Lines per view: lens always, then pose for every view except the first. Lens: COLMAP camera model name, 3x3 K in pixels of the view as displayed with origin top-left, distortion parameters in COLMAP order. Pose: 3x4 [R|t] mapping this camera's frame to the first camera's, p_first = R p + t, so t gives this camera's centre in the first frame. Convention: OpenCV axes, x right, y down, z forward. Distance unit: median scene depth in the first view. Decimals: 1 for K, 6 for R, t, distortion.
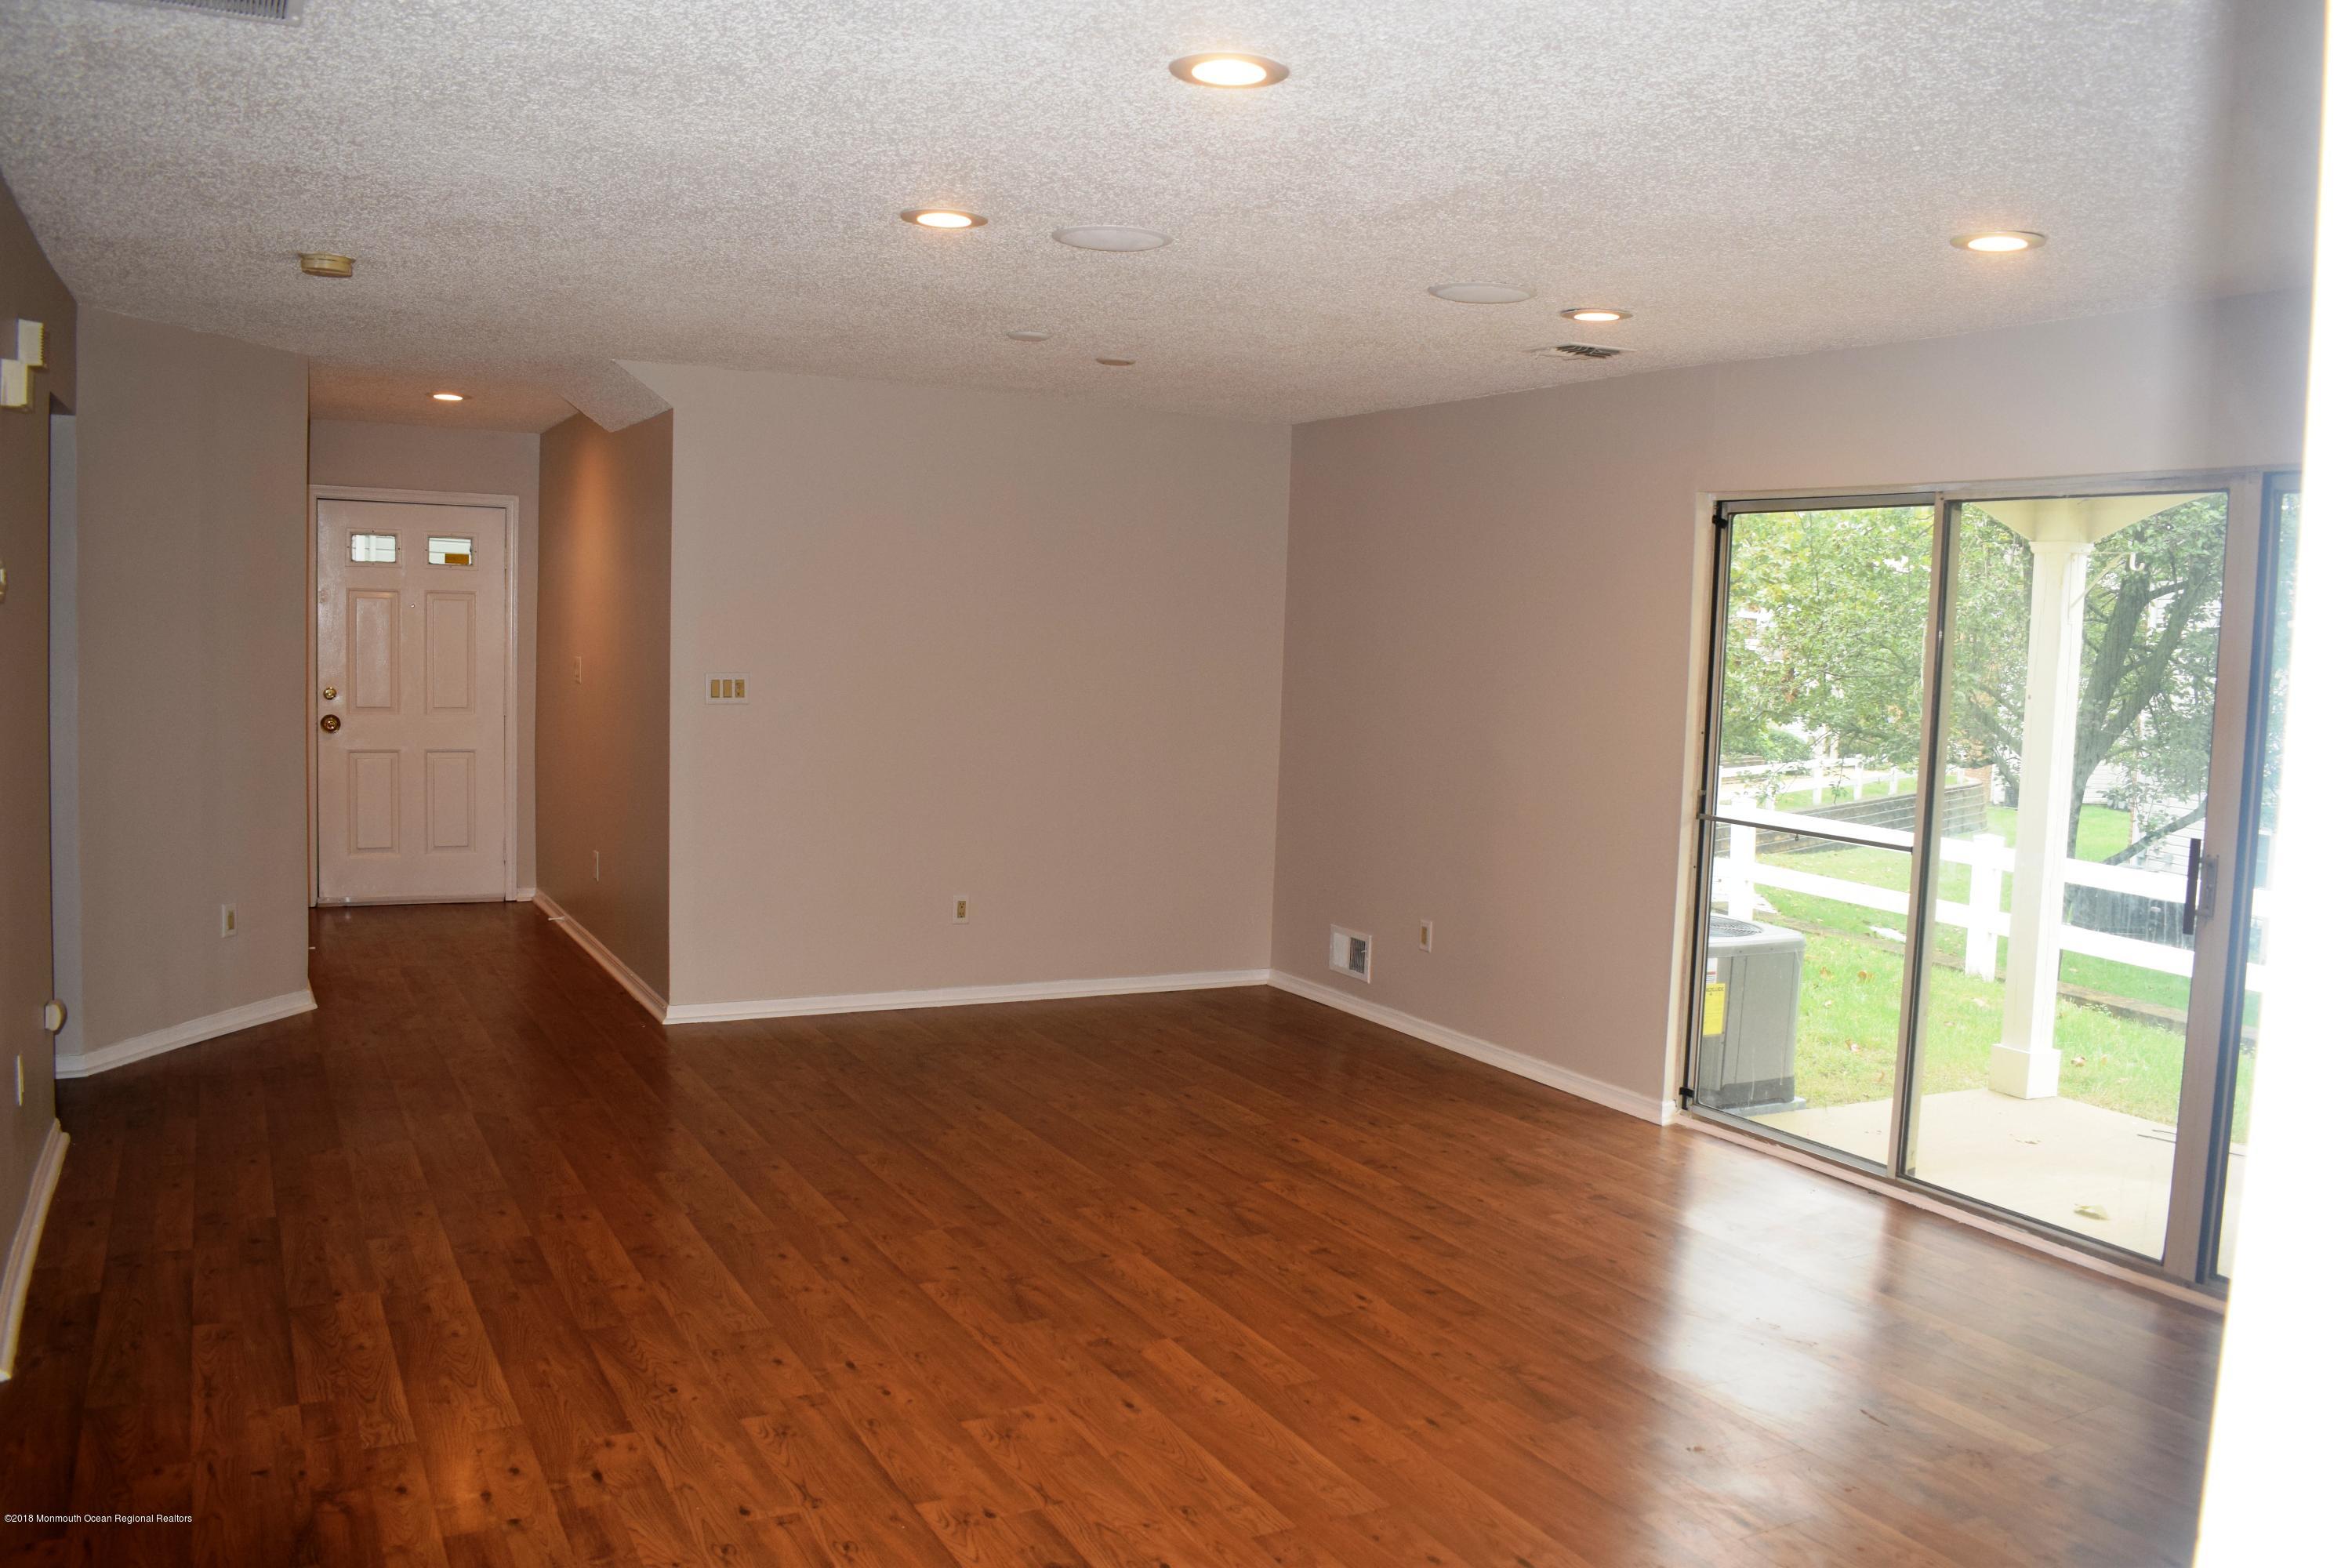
lens RADIAL K [[1834.6, 0, 1171.5], [0, 1834.6, 788.8], [0, 0, 1]] dist [-0.094179, 0.014141]
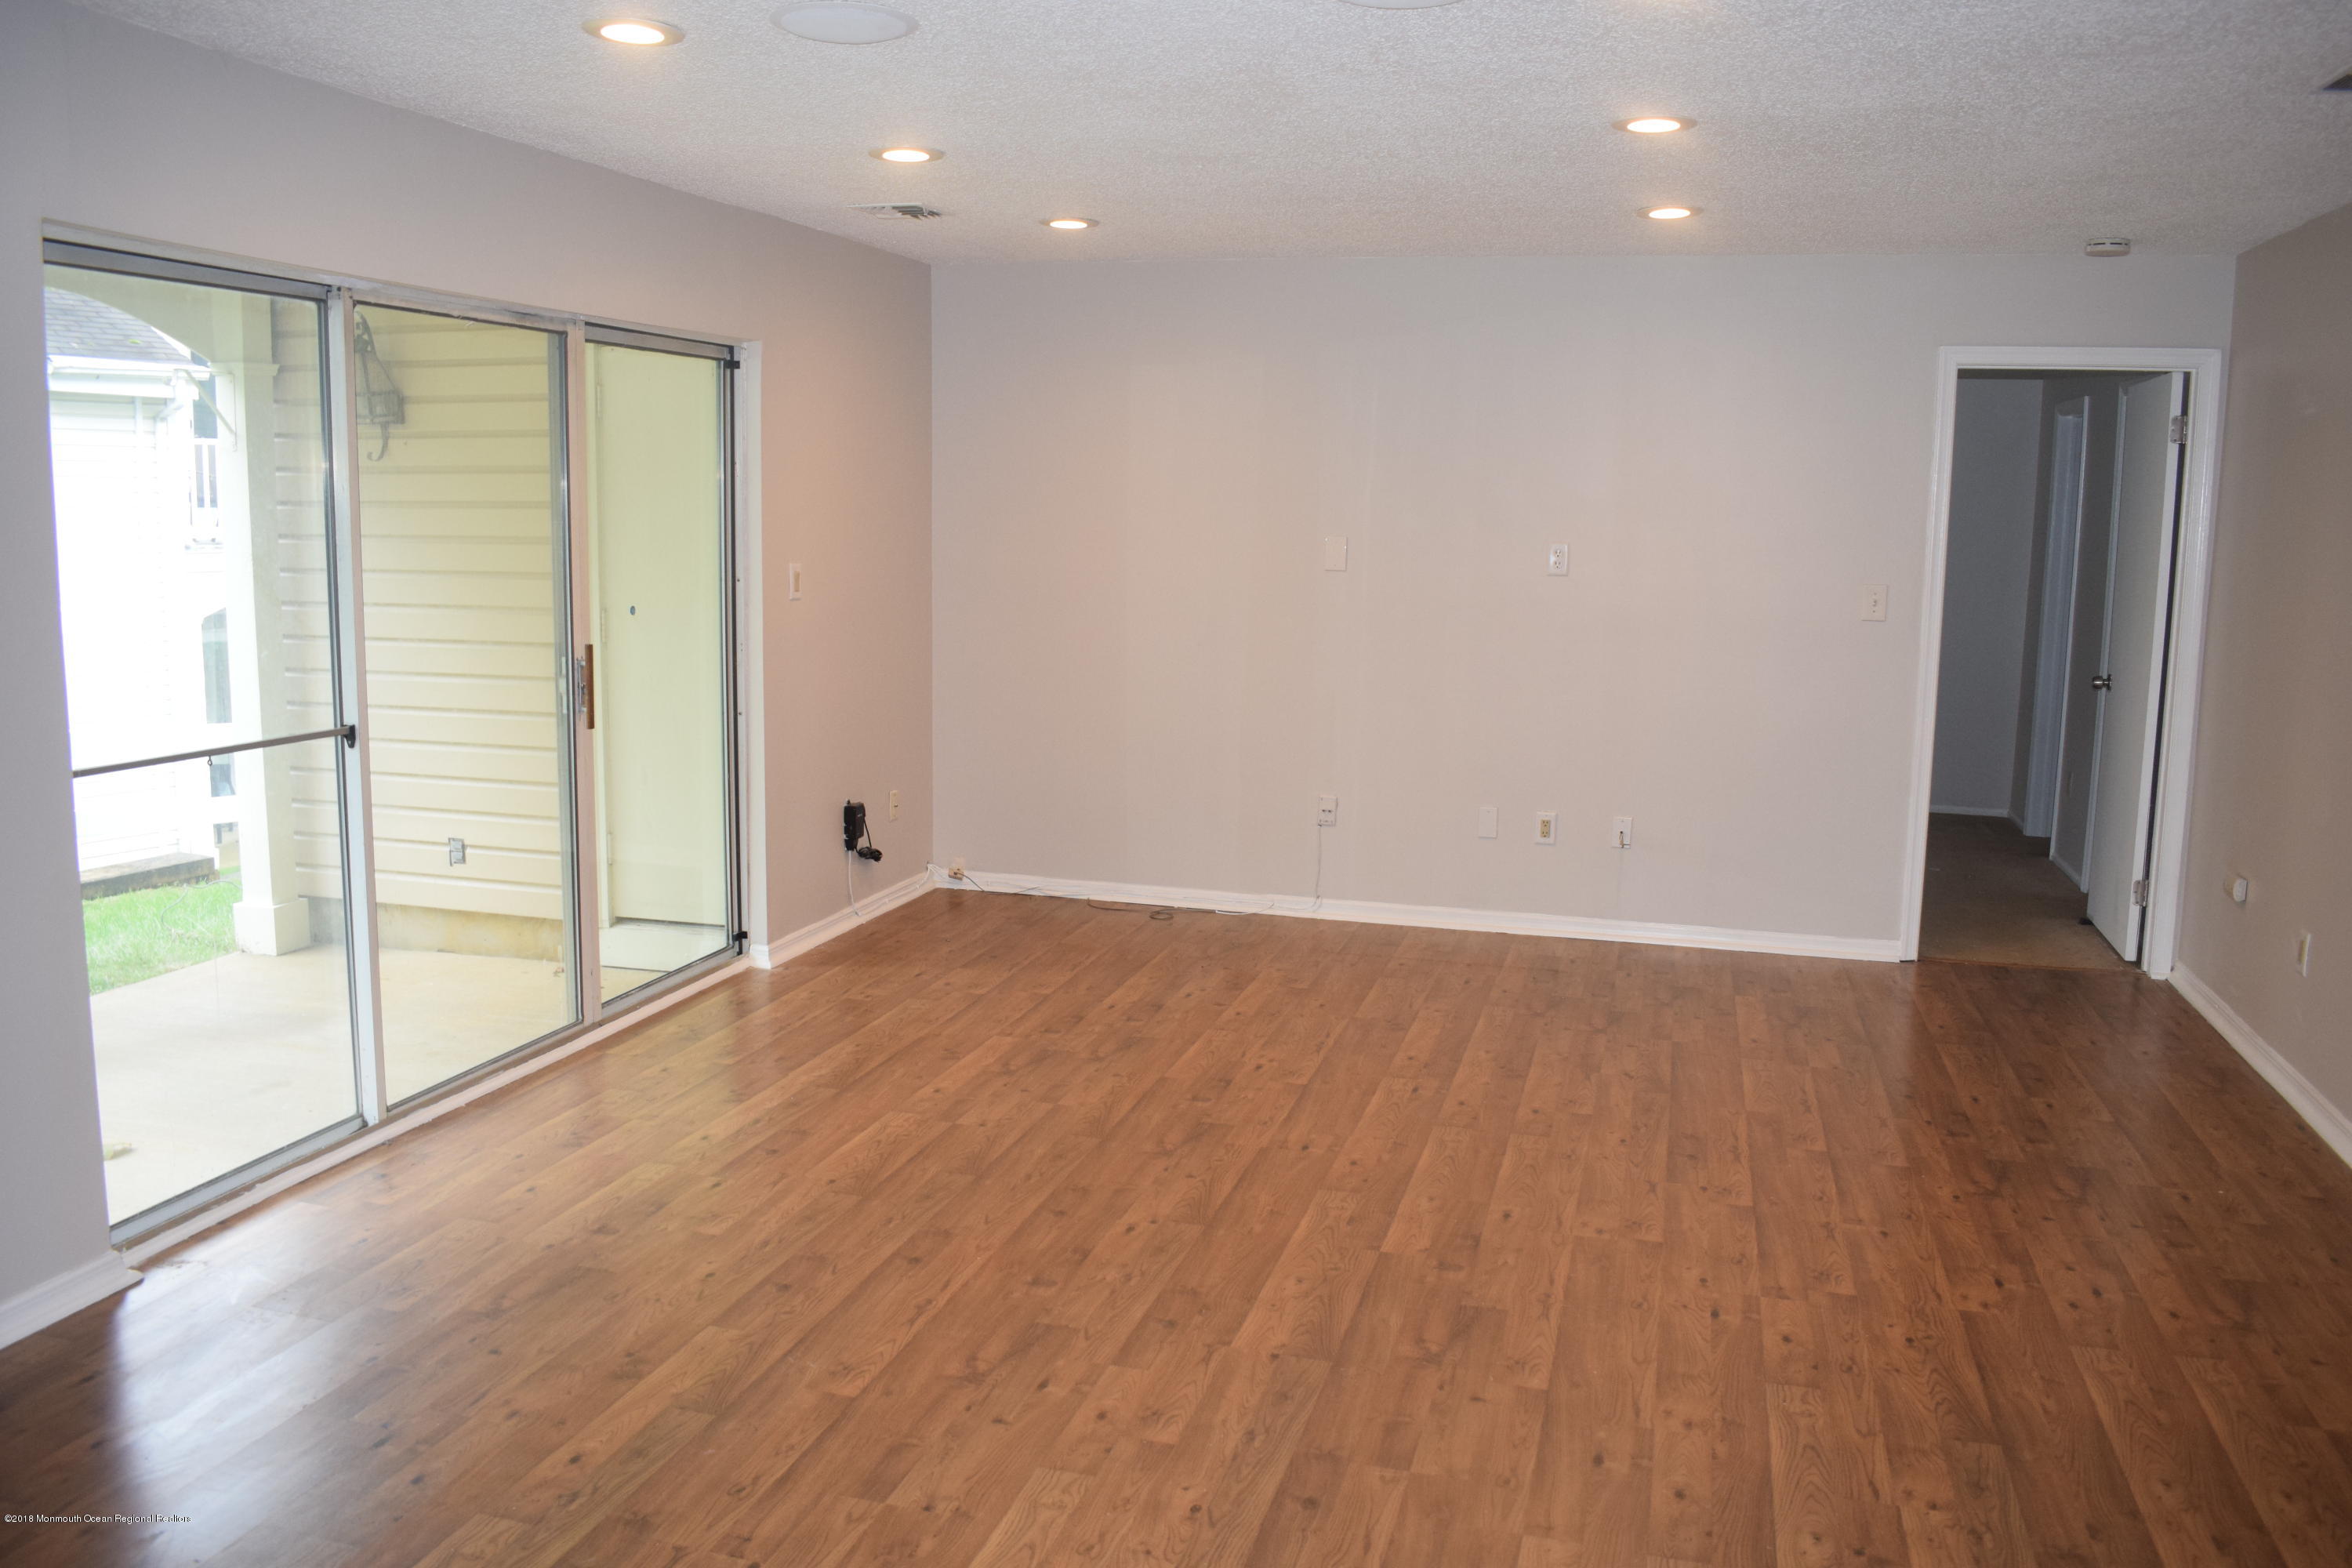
lens RADIAL K [[1834.6, 0, 1171.9], [0, 1834.6, 791.8], [0, 0, 1]] dist [-0.094179, 0.014141]
pose [[-0.721607, -0.155652, 0.674578, -0.535912], [0.015382, 0.970552, 0.240400, -0.167760], [-0.692132, 0.183851, -0.697963, 1.709494]]
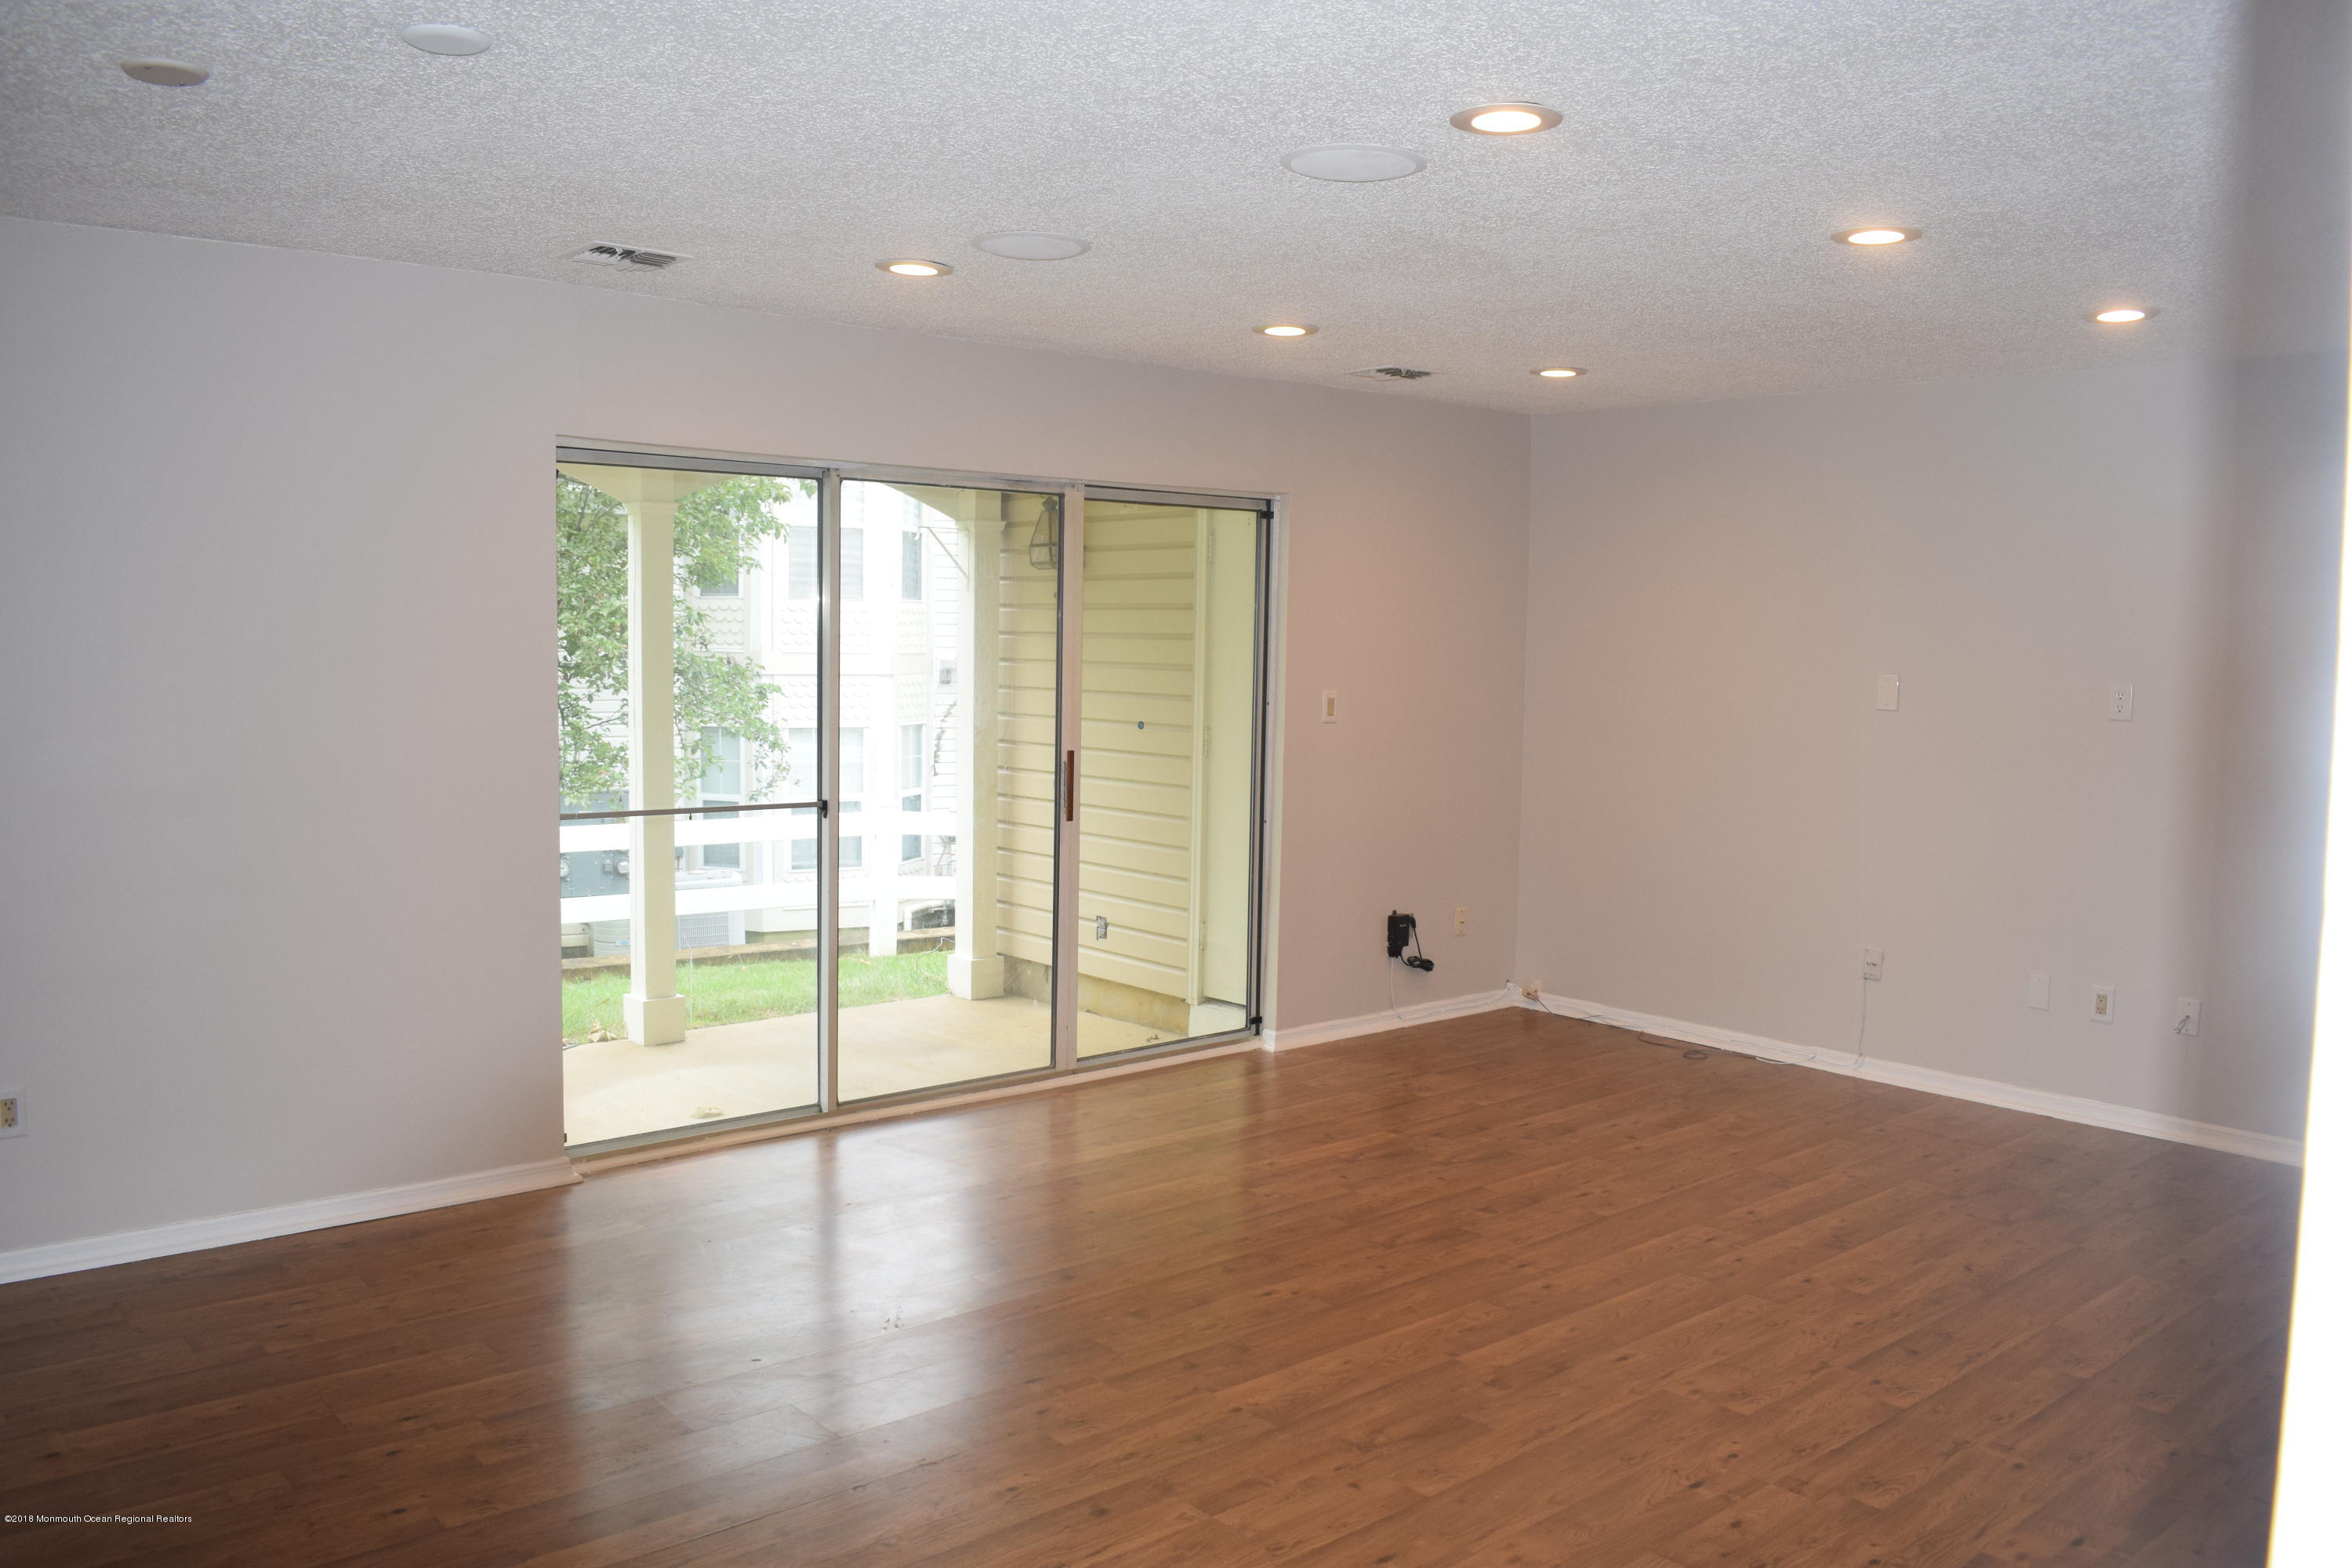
lens RADIAL K [[1834.6, 0, 1170.7], [0, 1834.6, 782.9], [0, 0, 1]] dist [-0.094179, 0.014141]
pose [[-0.219979, -0.122539, 0.967778, -0.880651], [0.058769, 0.988612, 0.138535, -0.150519], [-0.973733, 0.087350, -0.210273, 1.332142]]
